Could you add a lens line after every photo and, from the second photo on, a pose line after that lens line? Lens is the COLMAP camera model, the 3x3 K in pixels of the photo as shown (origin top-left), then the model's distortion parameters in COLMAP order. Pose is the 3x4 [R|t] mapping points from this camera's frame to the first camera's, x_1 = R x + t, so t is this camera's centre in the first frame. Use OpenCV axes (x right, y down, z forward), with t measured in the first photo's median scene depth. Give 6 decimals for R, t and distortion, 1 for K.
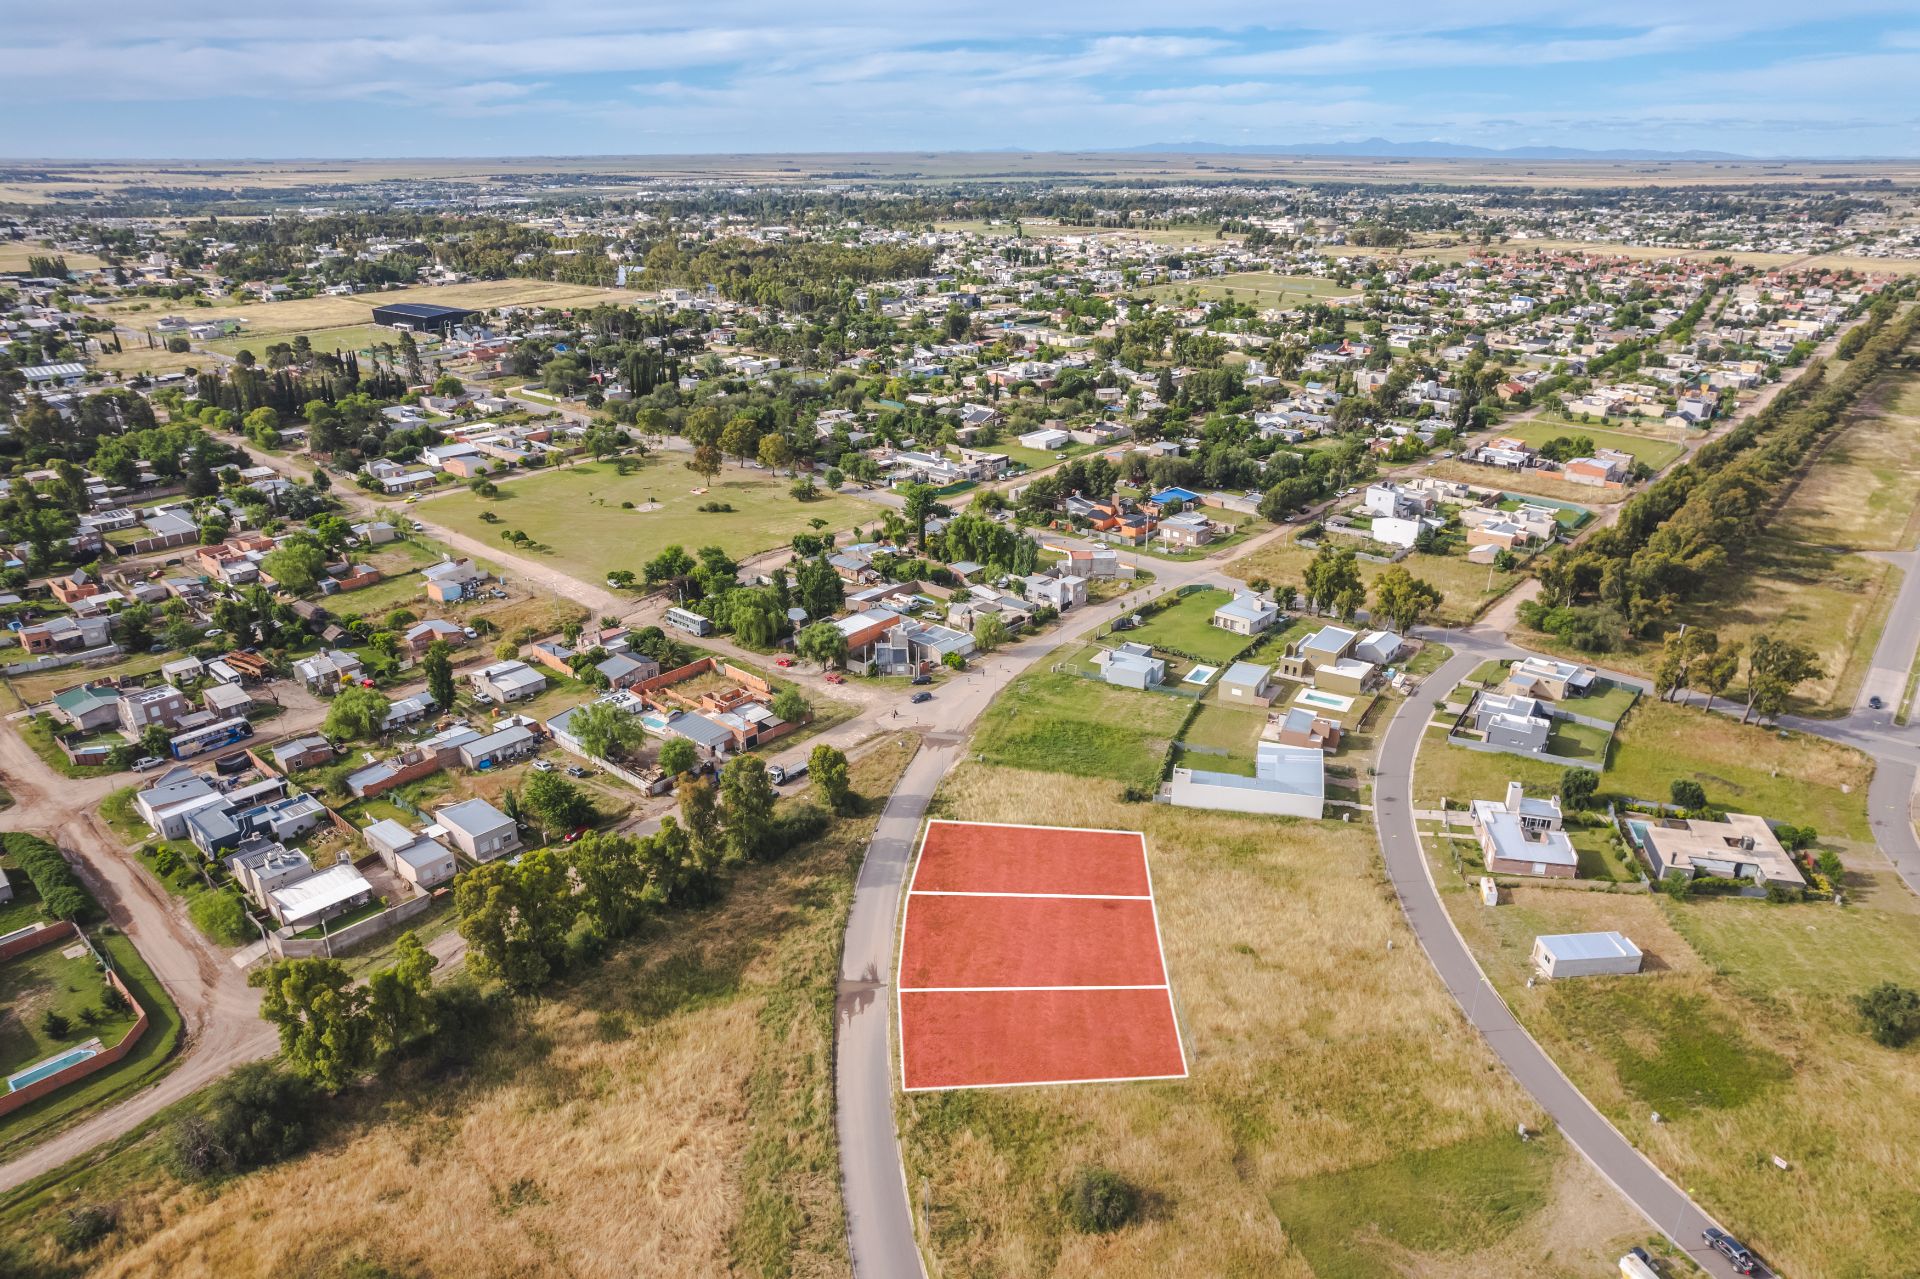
lens RADIAL K [[1220.3, 0, 960.0], [0, 1220.3, 639.5], [0, 0, 1]] dist [-0.080634, 0.070169]
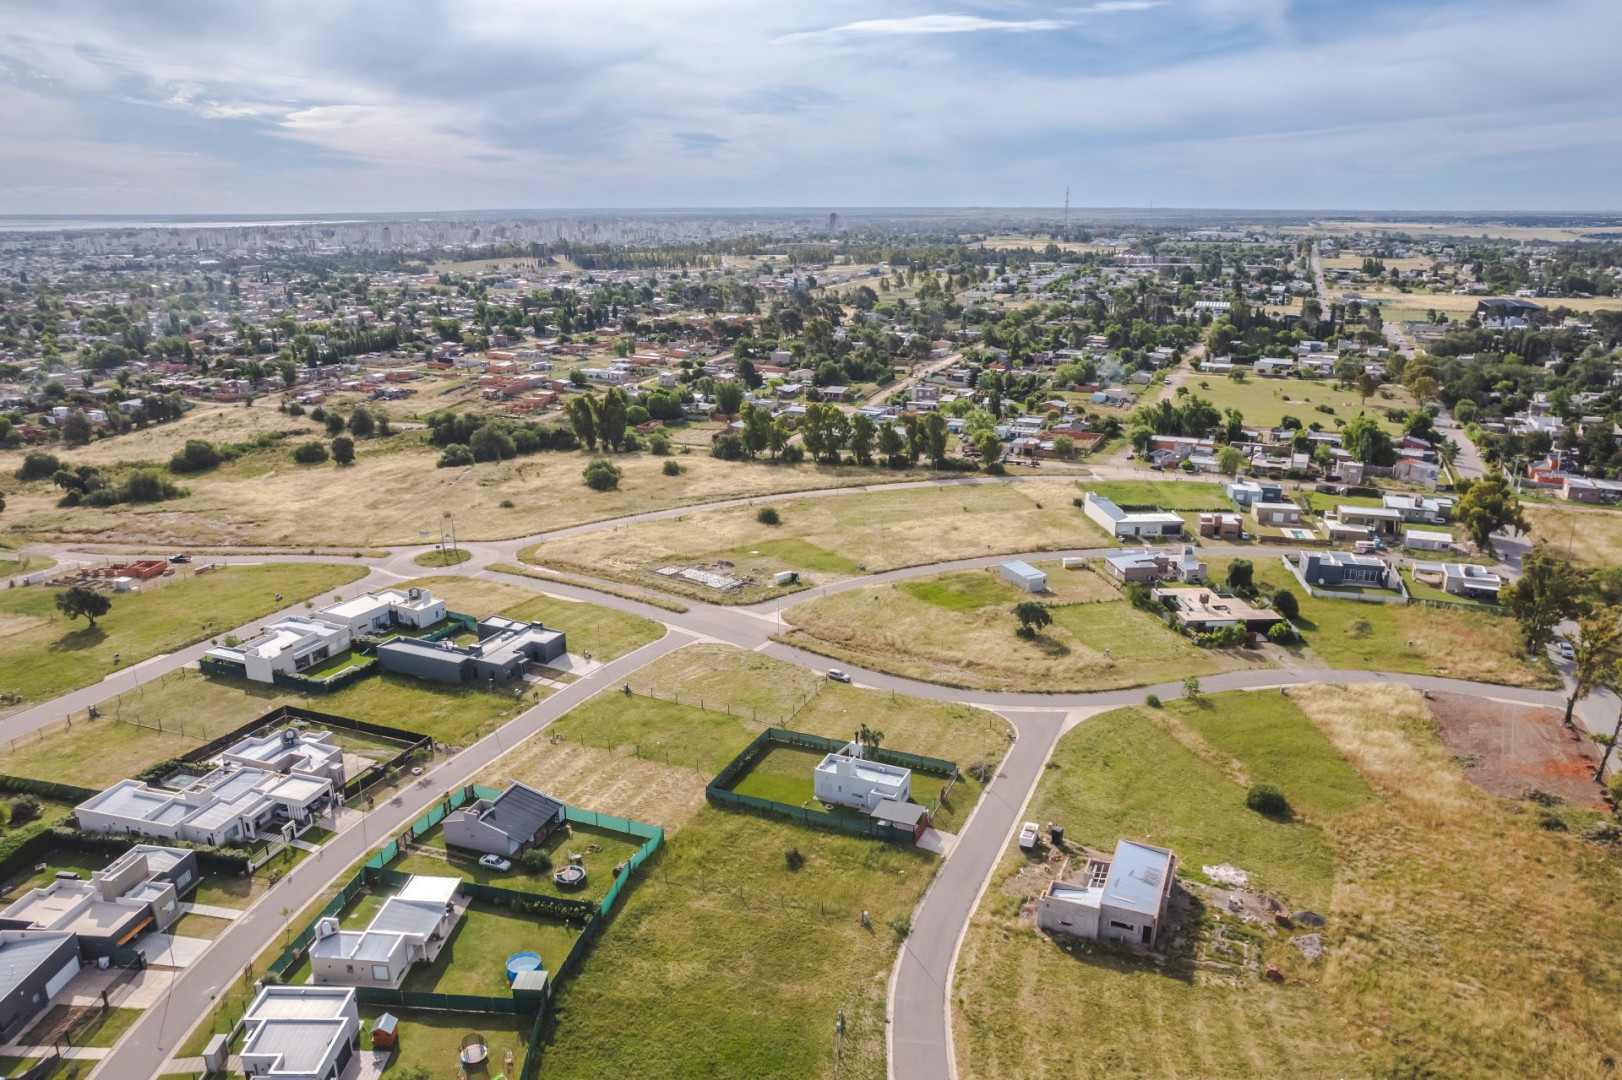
lens RADIAL K [[1104.1, 0, 797.1], [0, 1104.1, 540.7], [0, 0, 1]] dist [-0.063082, 0.000589]
pose [[0.296642, 0.279997, -0.913020, 1.269543], [-0.355660, 0.919669, 0.166481, 0.054945], [0.886290, 0.275339, 0.372396, 0.108148]]
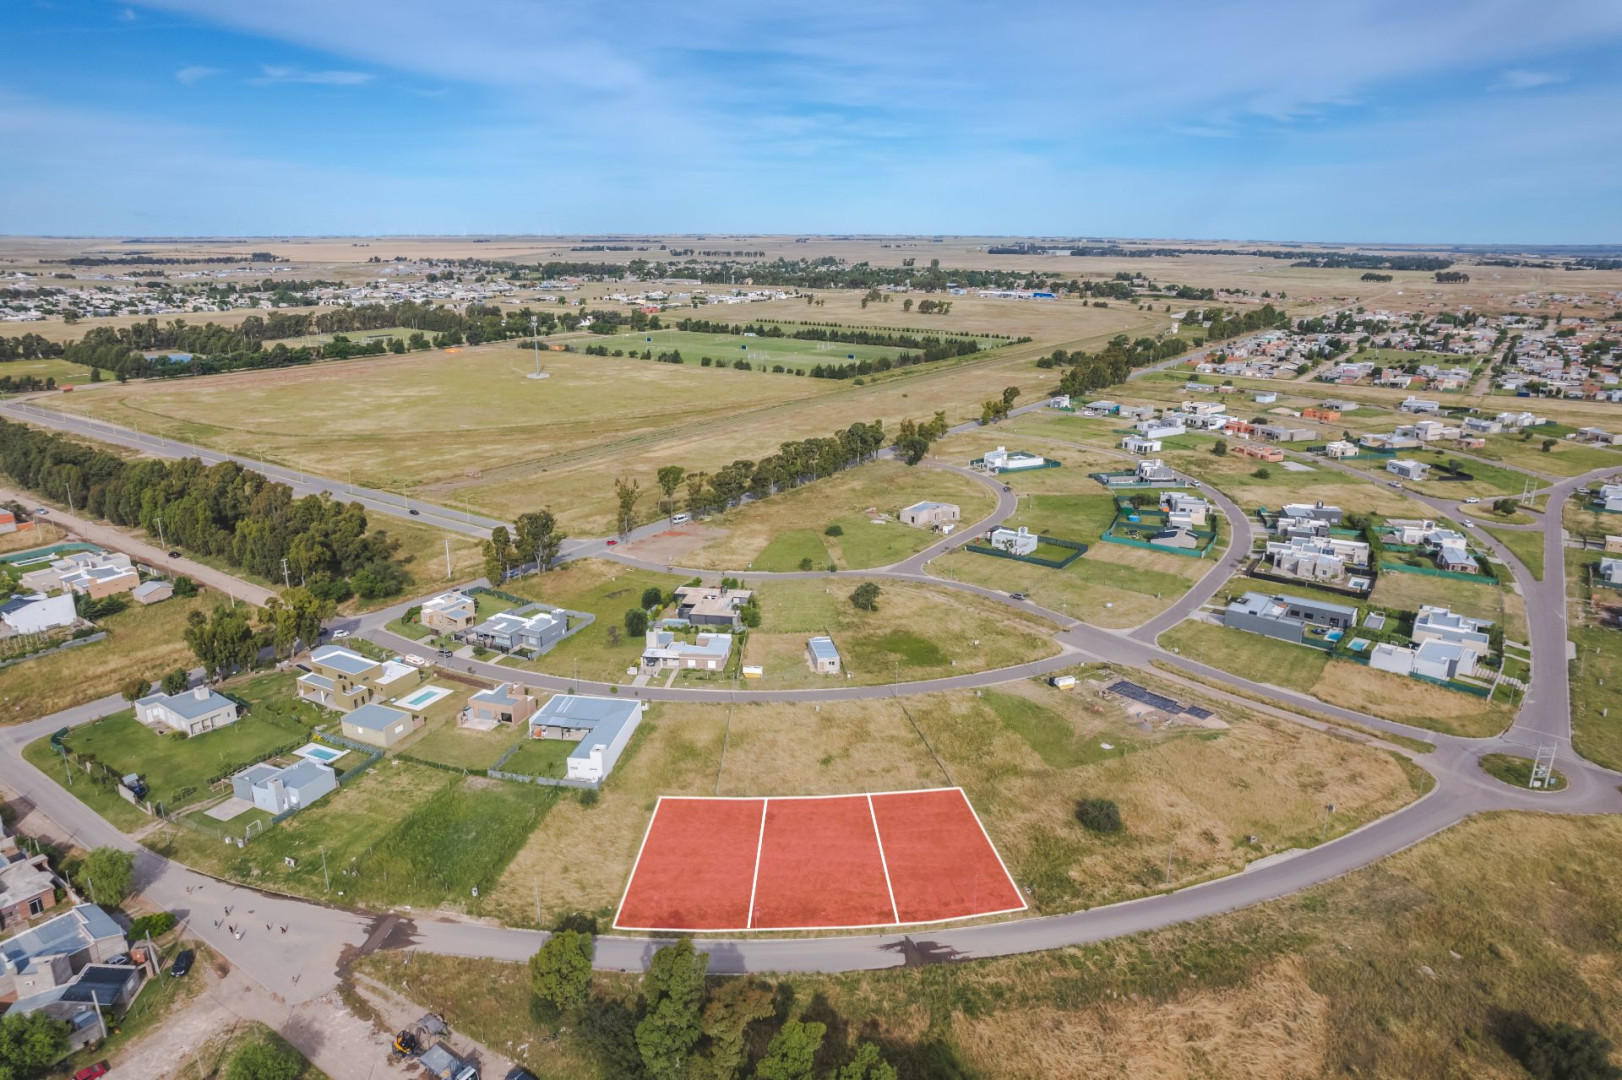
lens RADIAL K [[1024.4, 0, 810.6], [0, 1024.4, 545.5], [0, 0, 1]] dist [-0.052115, -0.000778]
pose [[-0.100414, -0.290244, 0.951670, -0.568131], [0.368187, 0.877761, 0.306551, -0.226238], [-0.924314, 0.381174, 0.018725, 0.662451]]
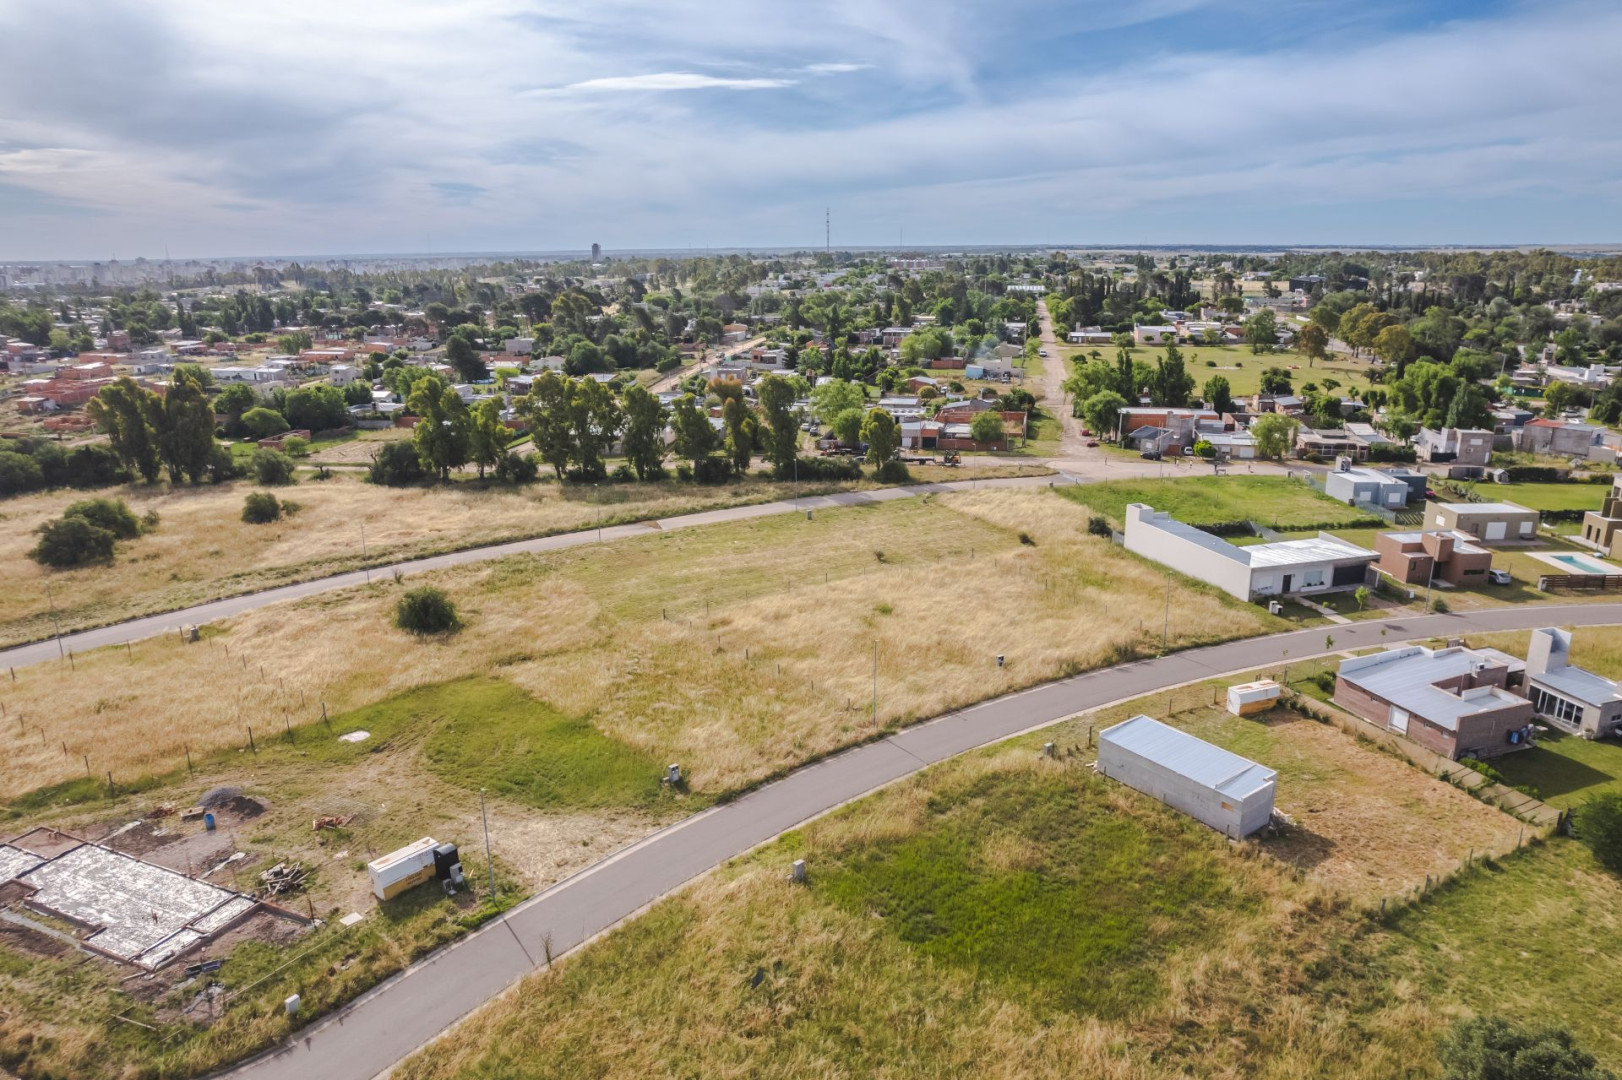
lens RADIAL K [[1049.7, 0, 821.3], [0, 1049.7, 538.5], [0, 0, 1]] dist [-0.082371, 0.076075]
pose [[0.512294, 0.231841, -0.826924, 0.564503], [-0.316463, 0.946078, 0.069194, 0.129980], [0.798377, 0.226243, 0.558040, 0.419527]]
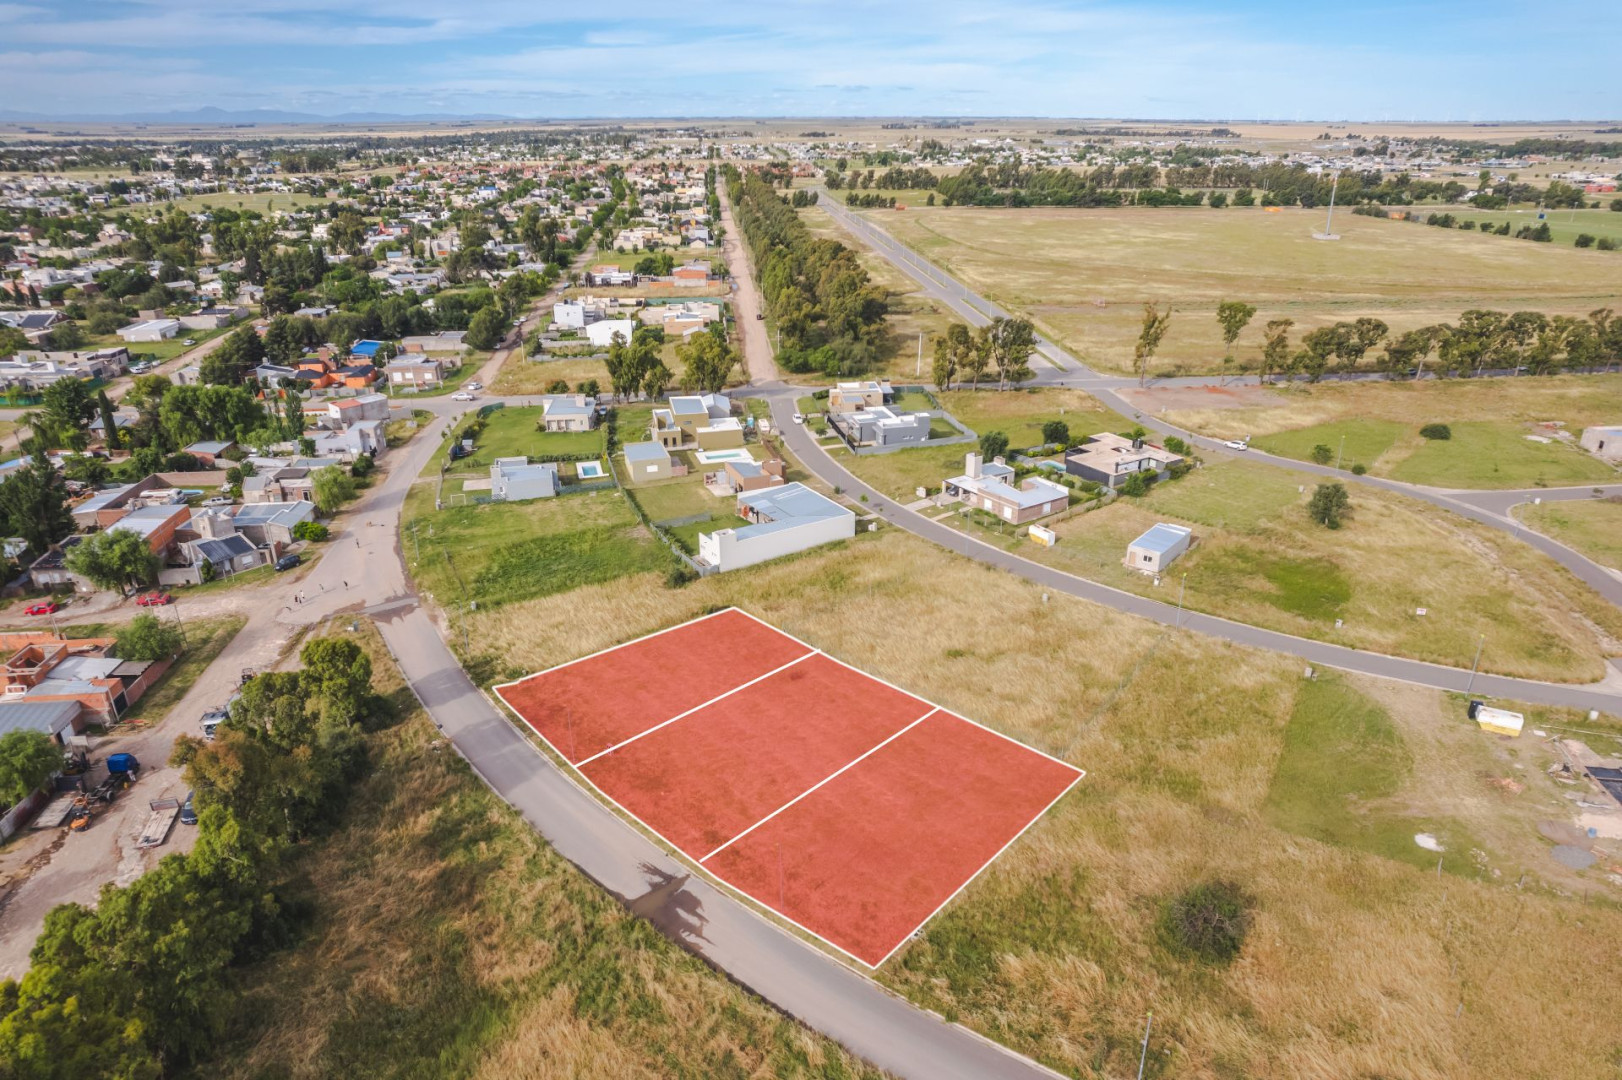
lens RADIAL K [[1030.9, 0, 811.0], [0, 1030.9, 540.0], [0, 0, 1]] dist [-0.080634, 0.070169]
pose [[0.689357, -0.279130, 0.668486, -0.247912], [0.272809, 0.954880, 0.117389, 0.038242], [-0.671090, 0.101446, 0.734402, 0.361558]]
